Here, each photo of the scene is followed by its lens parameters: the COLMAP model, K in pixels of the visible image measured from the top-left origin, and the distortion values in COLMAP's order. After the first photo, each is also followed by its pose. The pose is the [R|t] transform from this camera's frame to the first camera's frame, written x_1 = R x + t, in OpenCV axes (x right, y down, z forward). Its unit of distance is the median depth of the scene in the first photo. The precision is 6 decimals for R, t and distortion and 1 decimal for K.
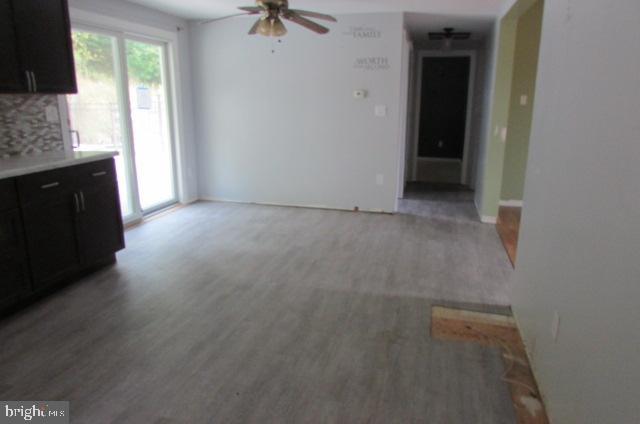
lens RADIAL K [[460.0, 0, 316.6], [0, 460.0, 212.9], [0, 0, 1]] dist [-0.032052, -0.001800]
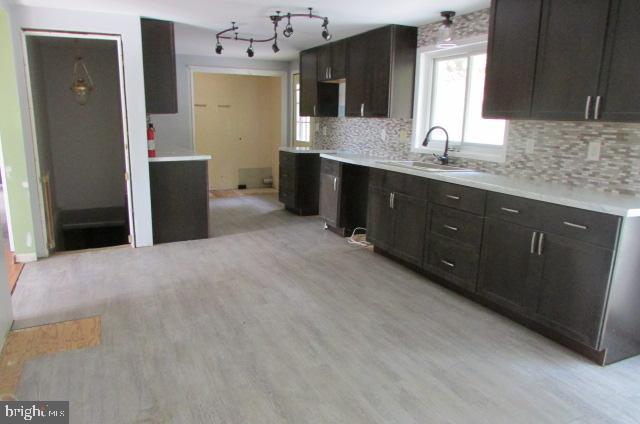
lens RADIAL K [[460.0, 0, 316.6], [0, 460.0, 212.9], [0, 0, 1]] dist [-0.032052, -0.001800]
pose [[-0.764655, 0.099015, -0.636787, 0.416083], [-0.193155, 0.907484, 0.373047, -0.381057], [0.614812, 0.408251, -0.674787, 1.556865]]
